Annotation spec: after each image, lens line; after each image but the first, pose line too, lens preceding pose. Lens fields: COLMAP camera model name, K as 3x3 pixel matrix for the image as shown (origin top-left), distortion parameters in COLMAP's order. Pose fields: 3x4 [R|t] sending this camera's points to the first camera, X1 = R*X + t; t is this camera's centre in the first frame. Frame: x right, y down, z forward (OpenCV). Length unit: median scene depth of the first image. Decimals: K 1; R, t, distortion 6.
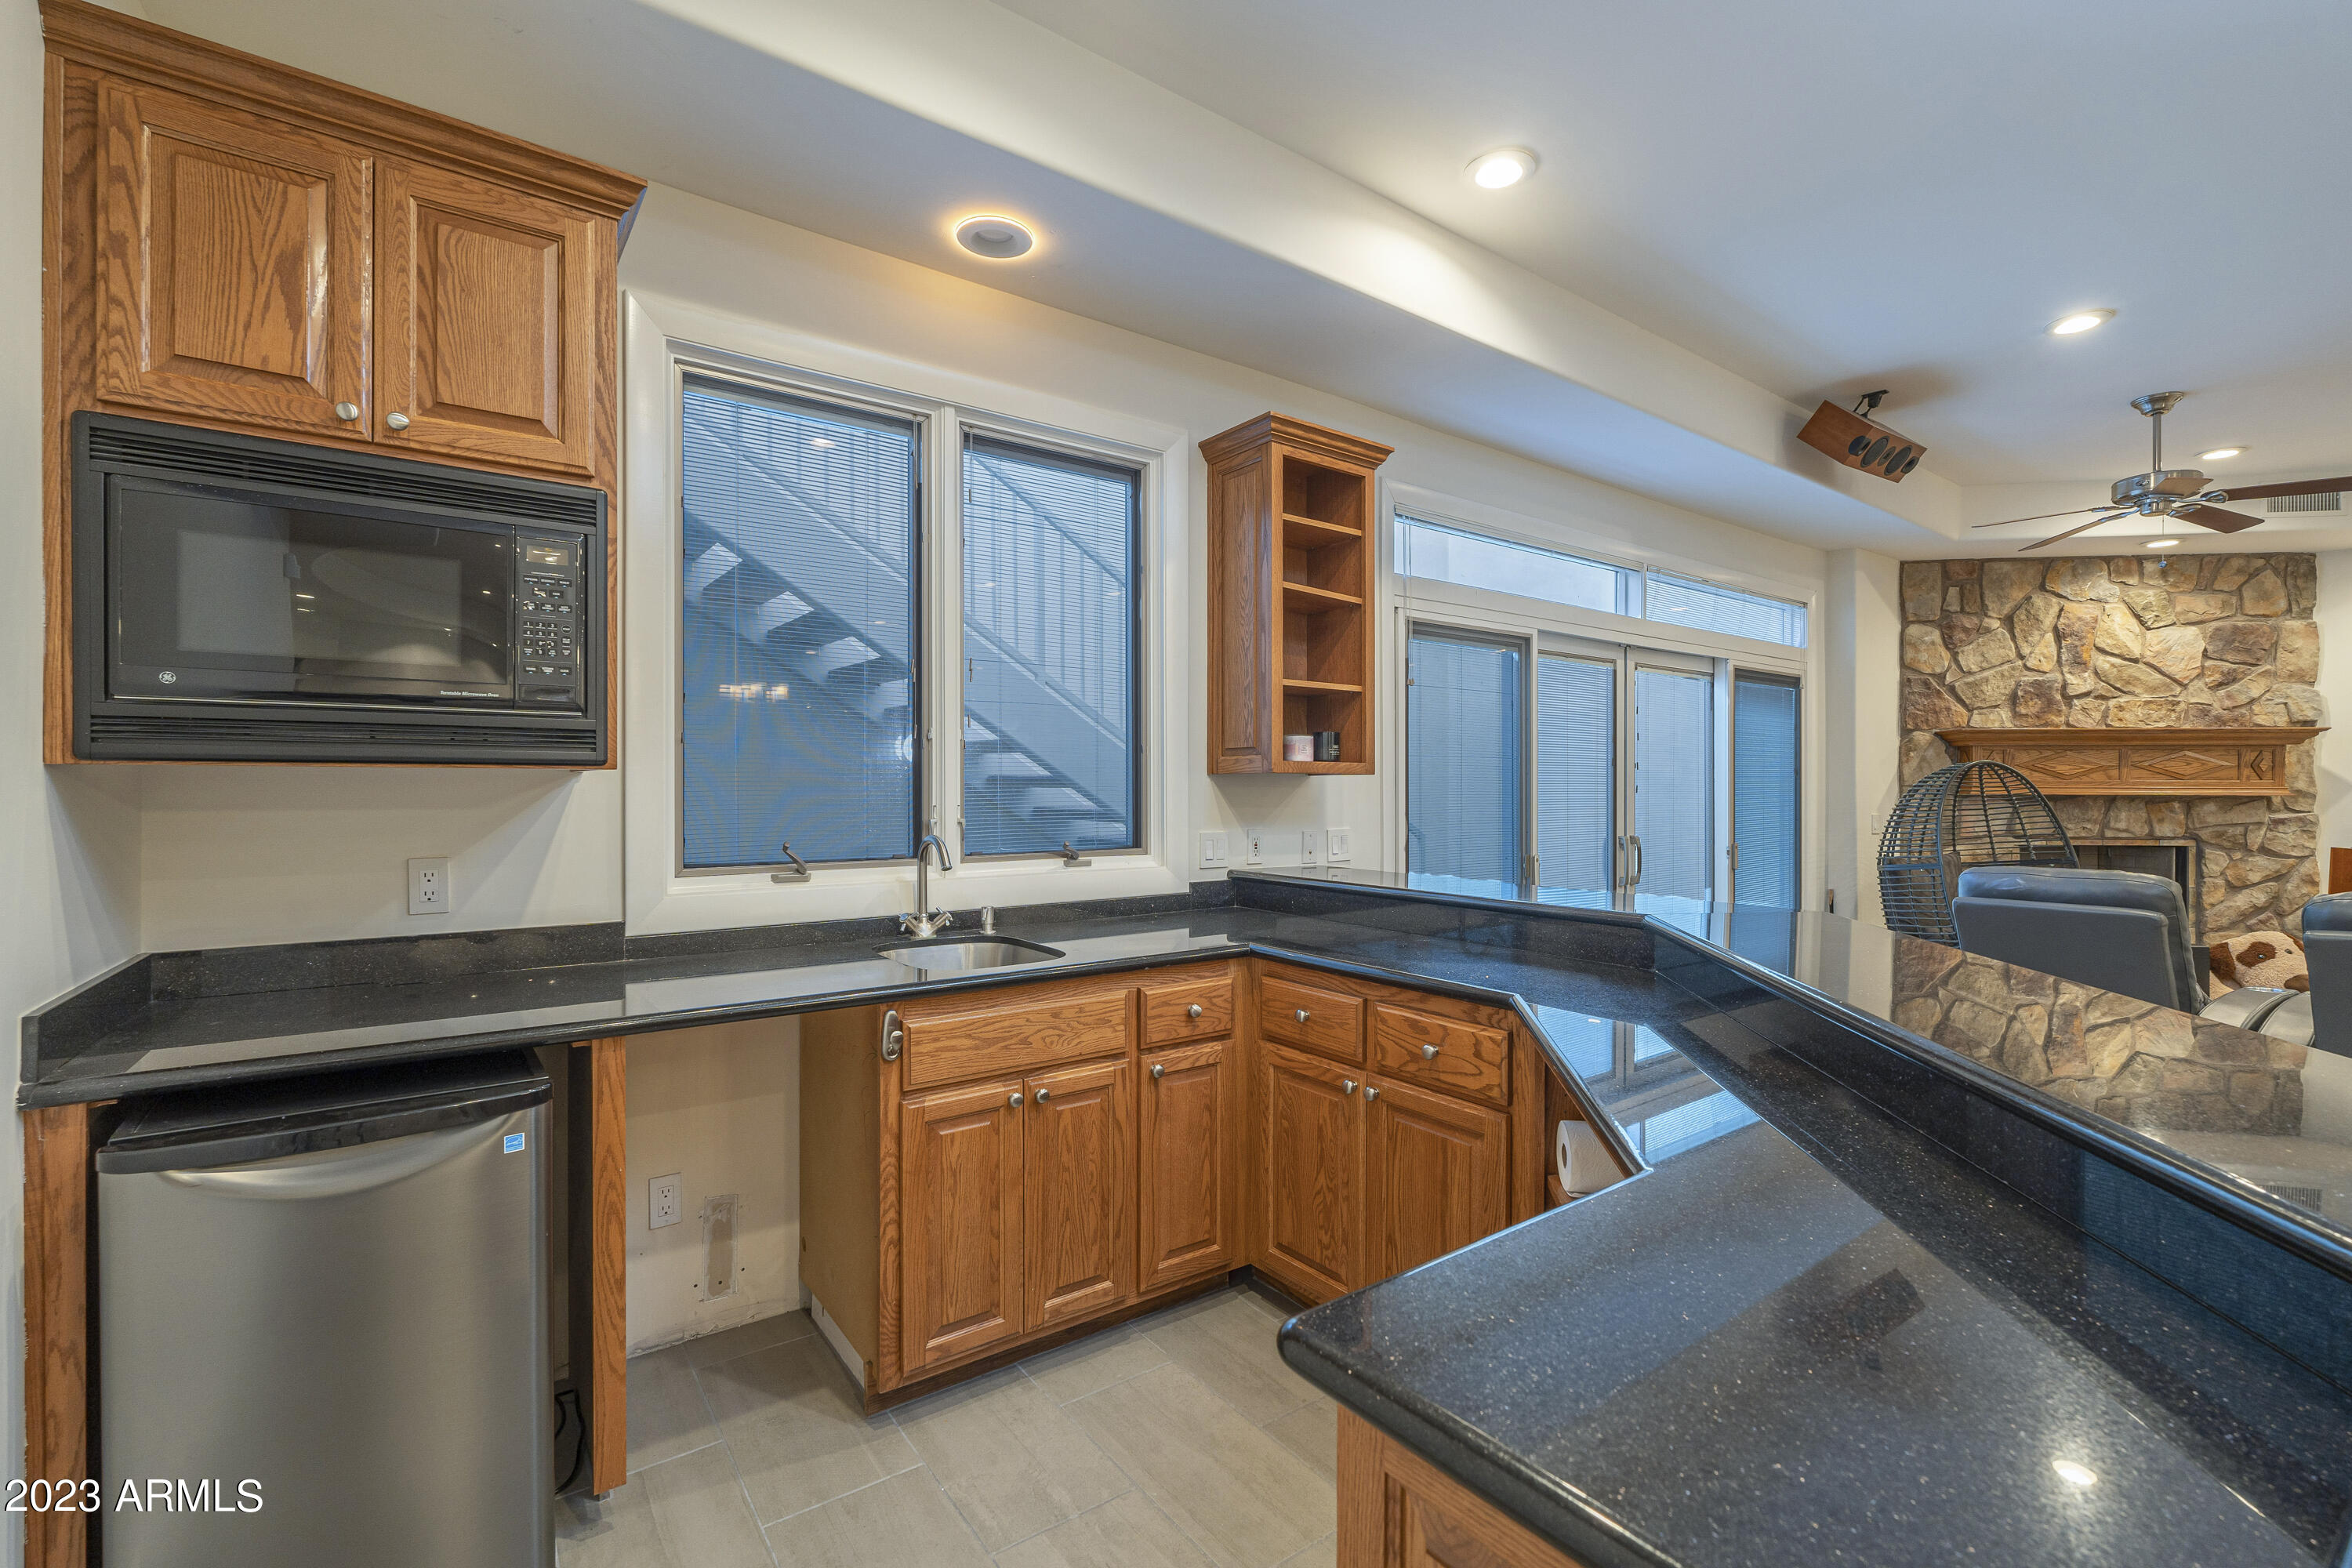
lens RADIAL K [[1025.9, 0, 1177.1], [0, 1025.9, 790.2], [0, 0, 1]] dist [-0.008368, 0.000787]
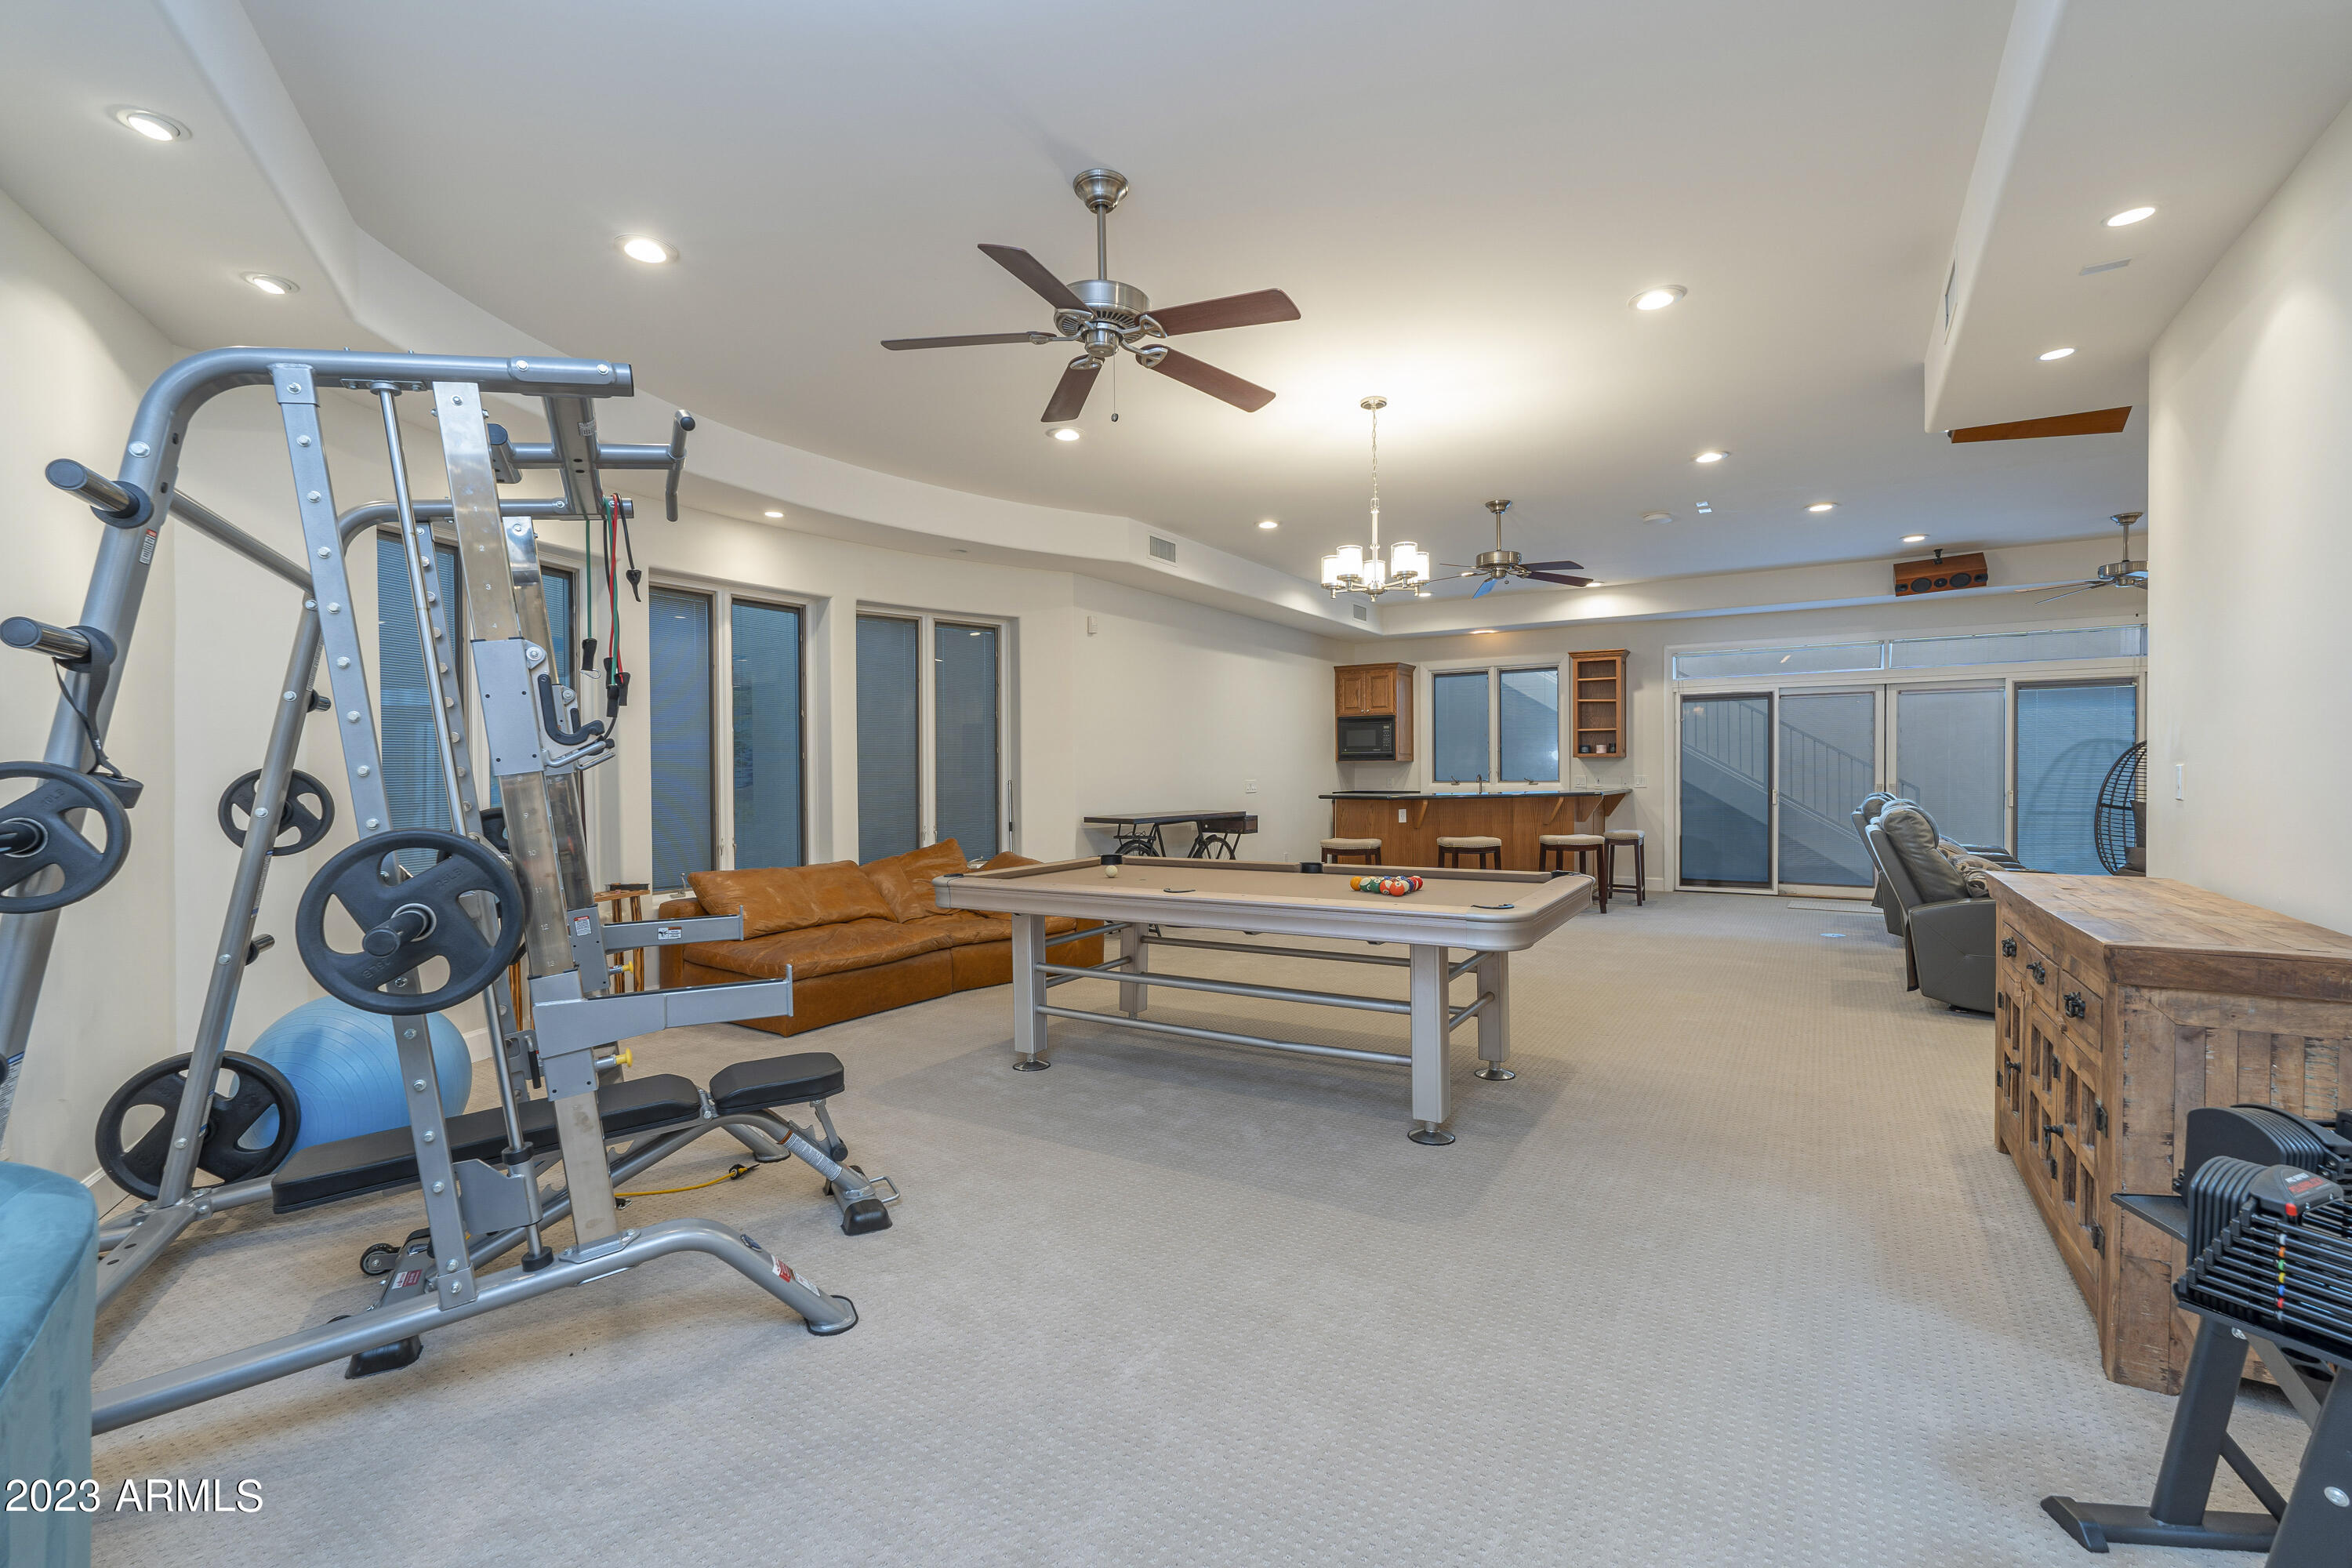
lens RADIAL K [[1025.9, 0, 1157.1], [0, 1025.9, 783.6], [0, 0, 1]] dist [-0.008368, 0.000787]
pose [[0.364900, 0.003144, -0.931042, 1.398692], [0.004590, 0.999976, 0.005176, 0.023596], [0.931036, -0.006162, 0.364876, -0.772774]]
